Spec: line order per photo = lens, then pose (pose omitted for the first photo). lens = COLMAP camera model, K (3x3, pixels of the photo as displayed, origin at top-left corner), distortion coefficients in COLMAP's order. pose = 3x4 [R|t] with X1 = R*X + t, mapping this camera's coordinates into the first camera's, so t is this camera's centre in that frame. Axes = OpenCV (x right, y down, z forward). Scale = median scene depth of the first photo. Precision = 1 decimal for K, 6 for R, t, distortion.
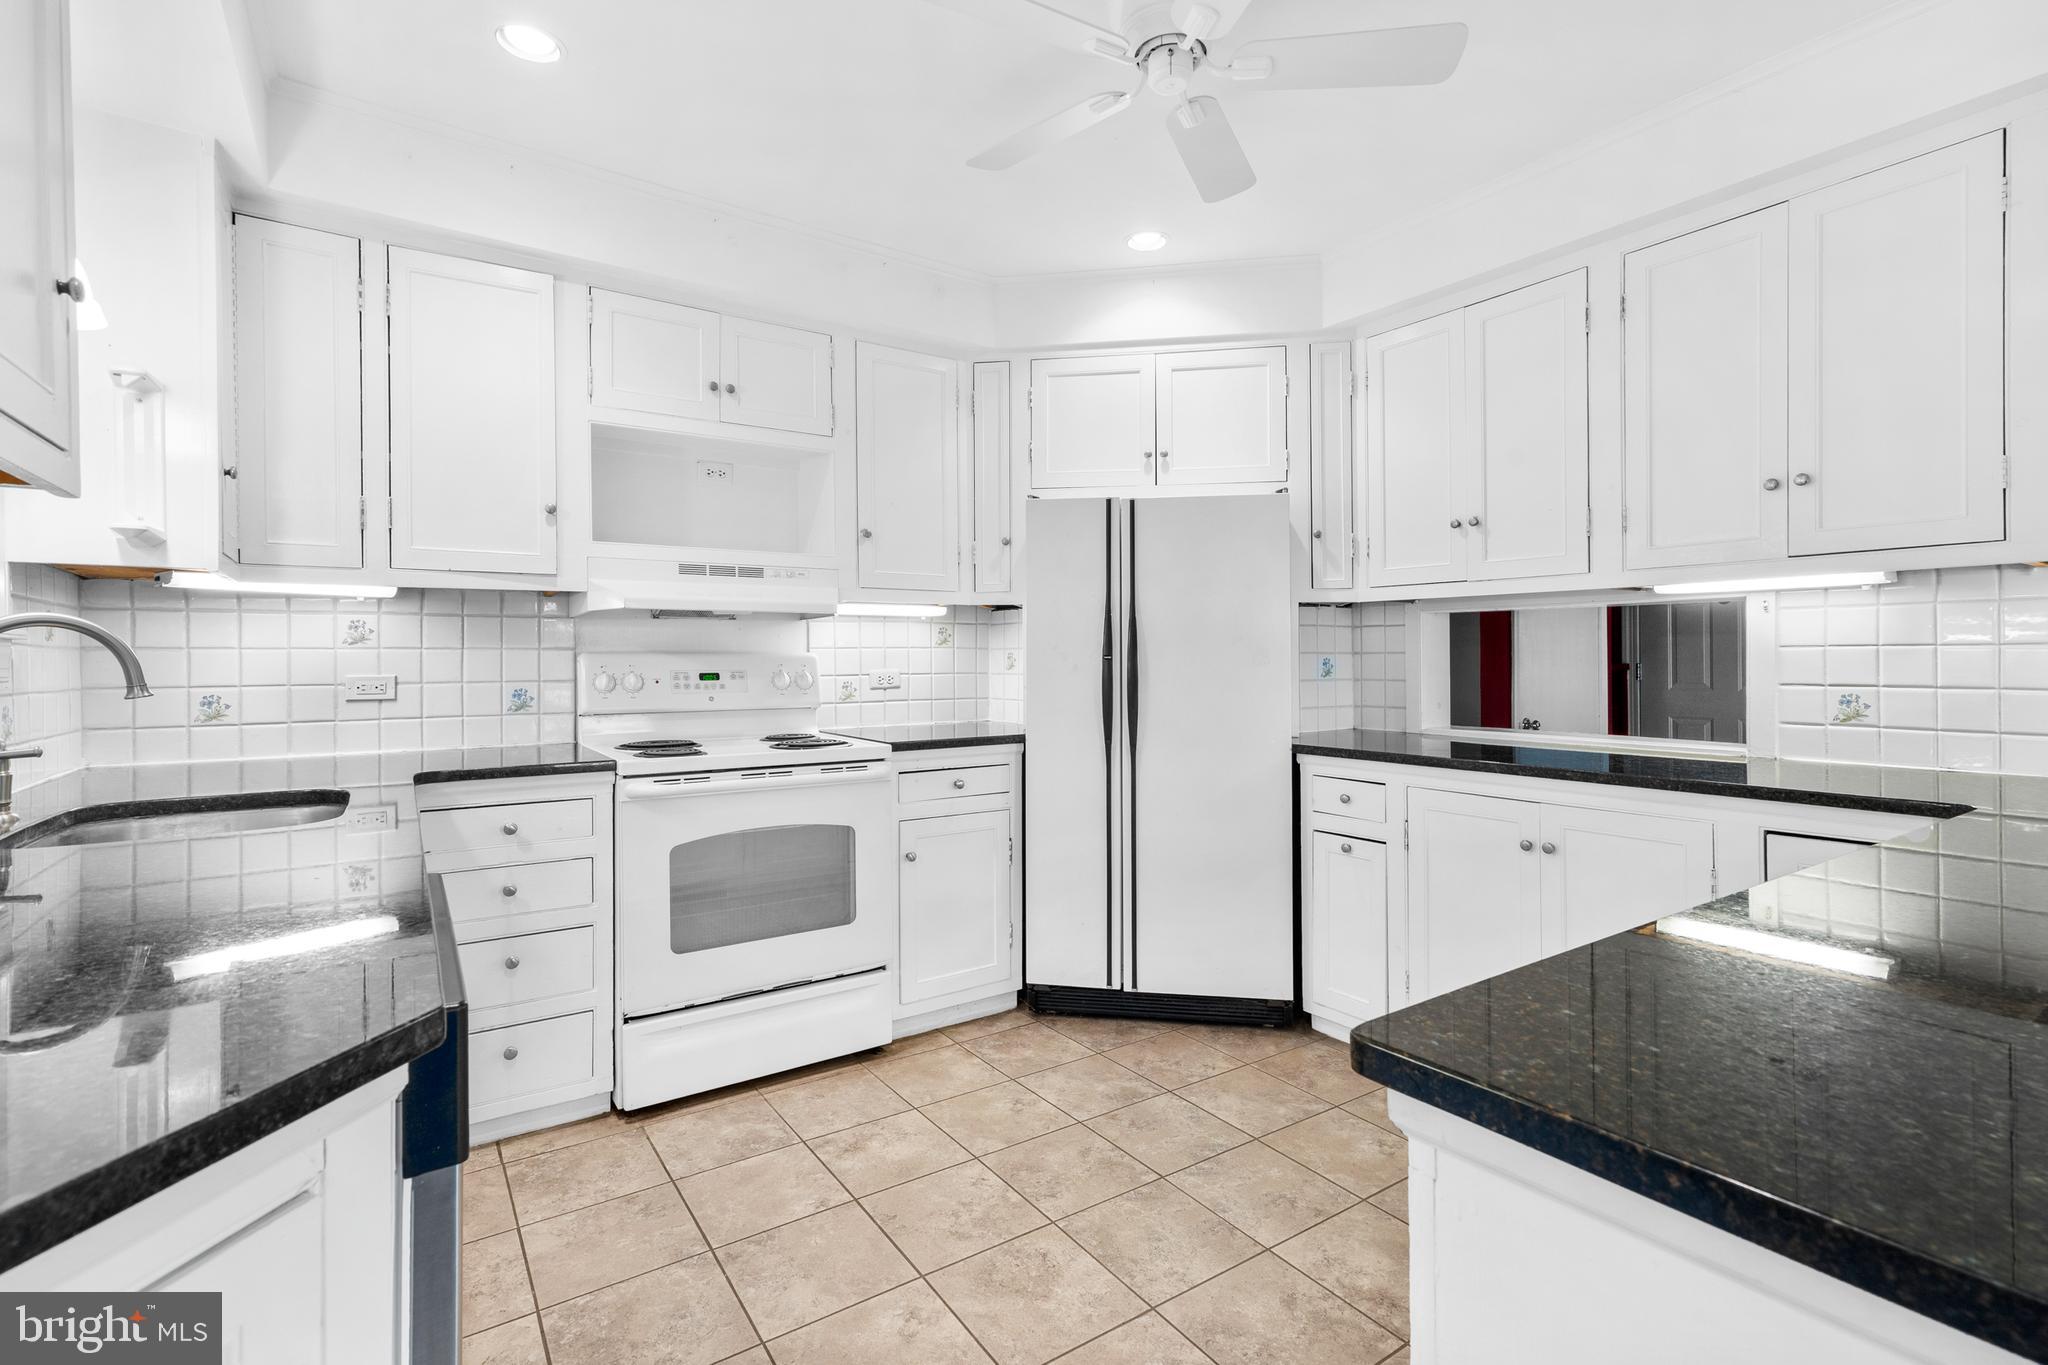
lens RADIAL K [[938.4, 0, 1012.3], [0, 938.4, 665.0], [0, 0, 1]] dist [0.002094, 0.003585]
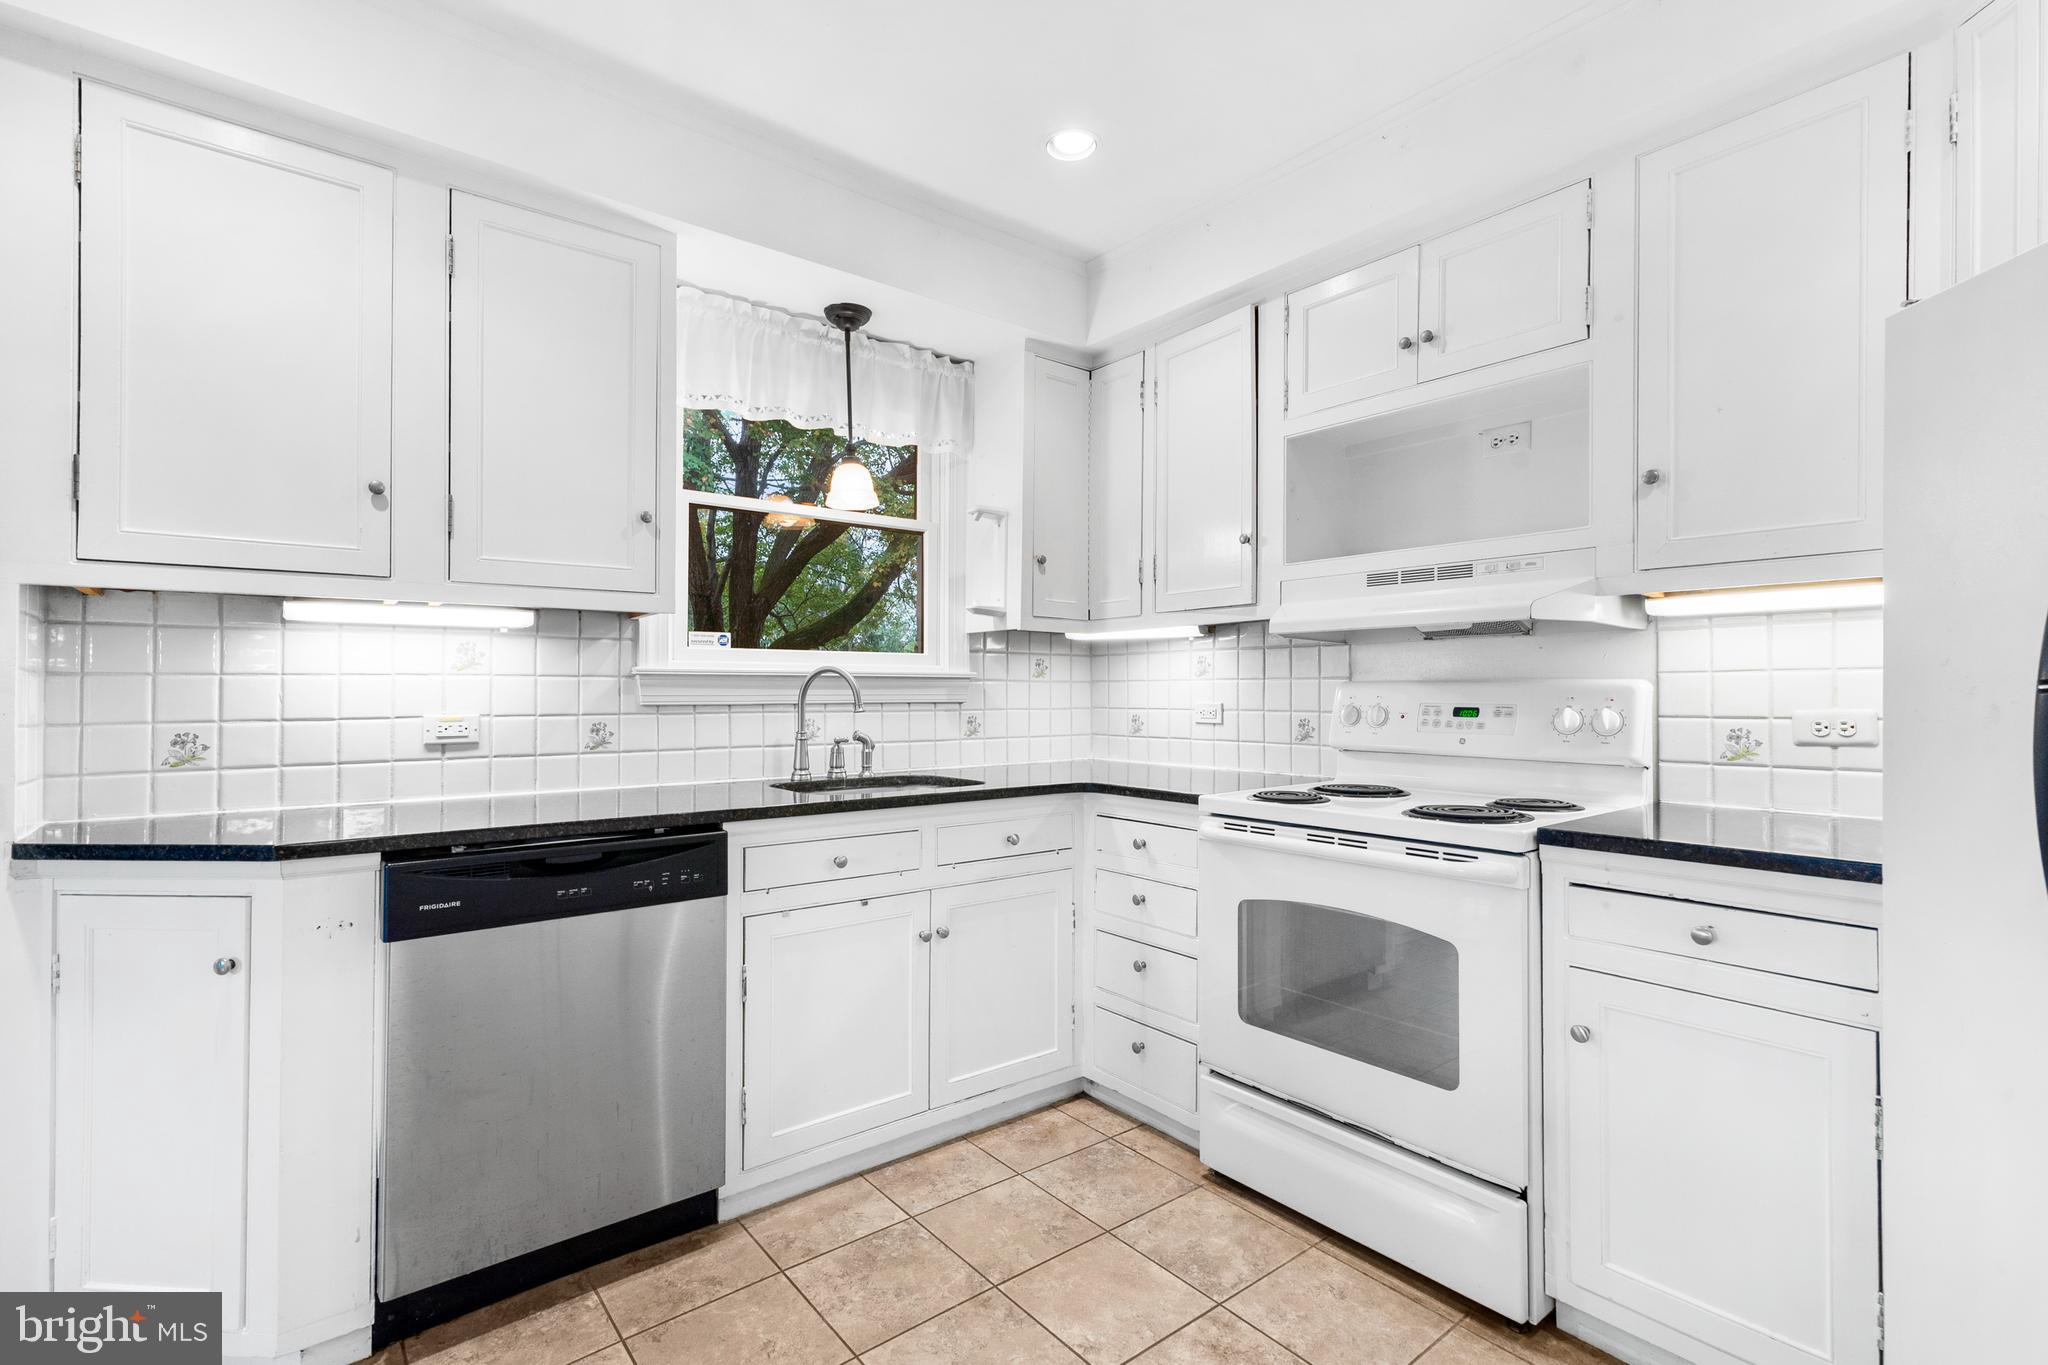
lens RADIAL K [[938.4, 0, 1028.9], [0, 938.4, 685.8], [0, 0, 1]] dist [0.002094, 0.003585]
pose [[0.093572, -0.001666, -0.995611, 0.465630], [-0.006269, 0.999978, -0.002262, -0.005778], [0.995593, 0.006453, 0.093560, 0.651945]]
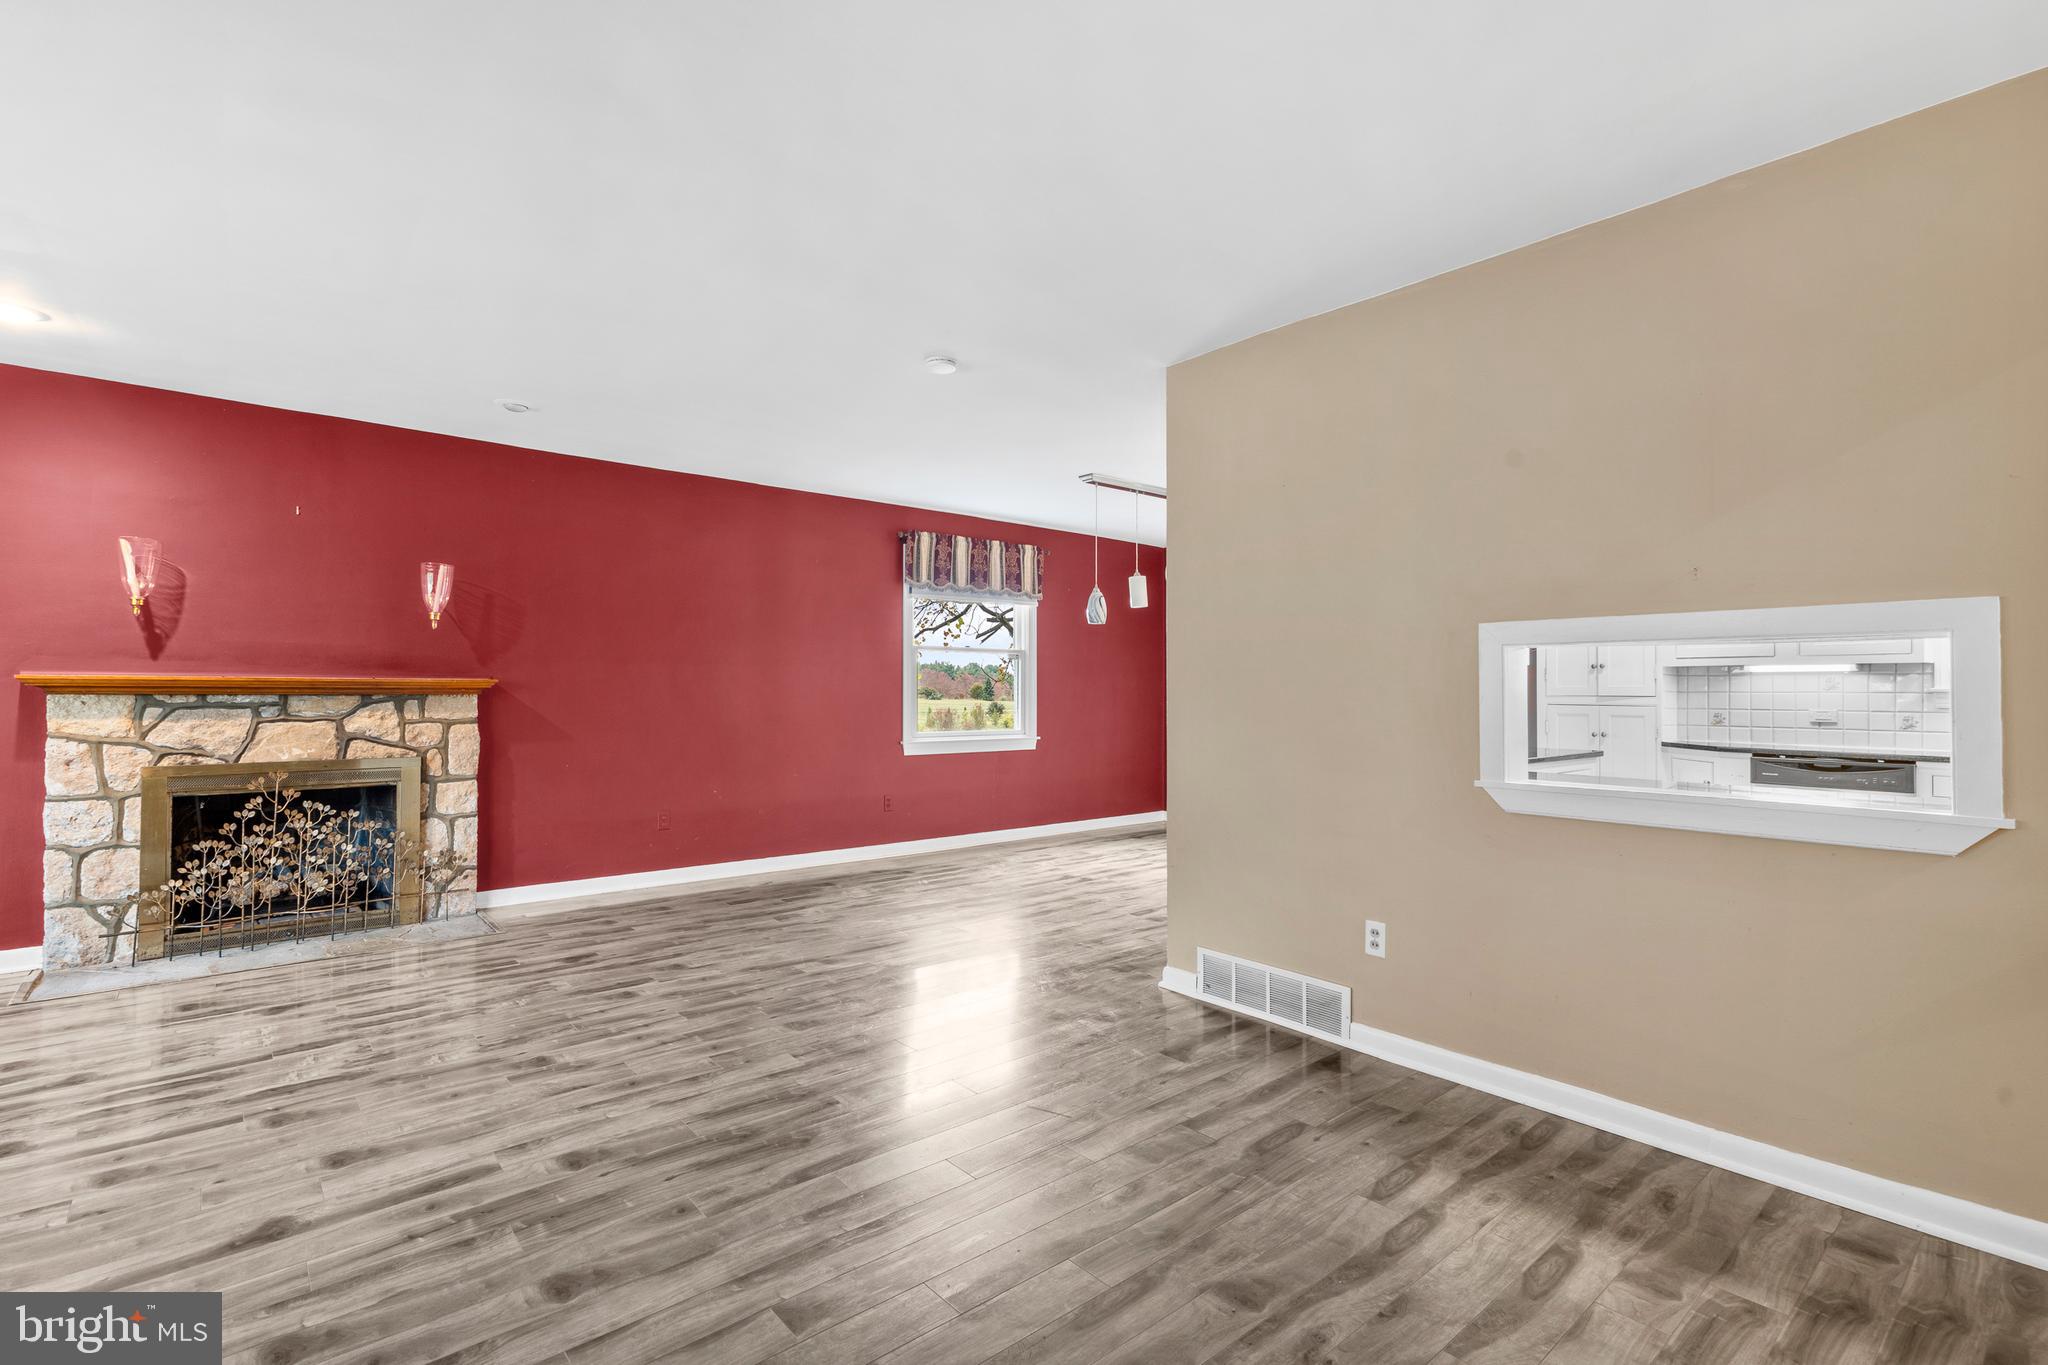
lens RADIAL K [[938.4, 0, 1027.3], [0, 938.4, 683.8], [0, 0, 1]] dist [0.002094, 0.003585]
pose [[-0.992275, -0.002744, -0.124031, 1.106208], [-0.002428, 0.999993, -0.002701, -0.017142], [0.124038, -0.002379, -0.992275, 1.486624]]
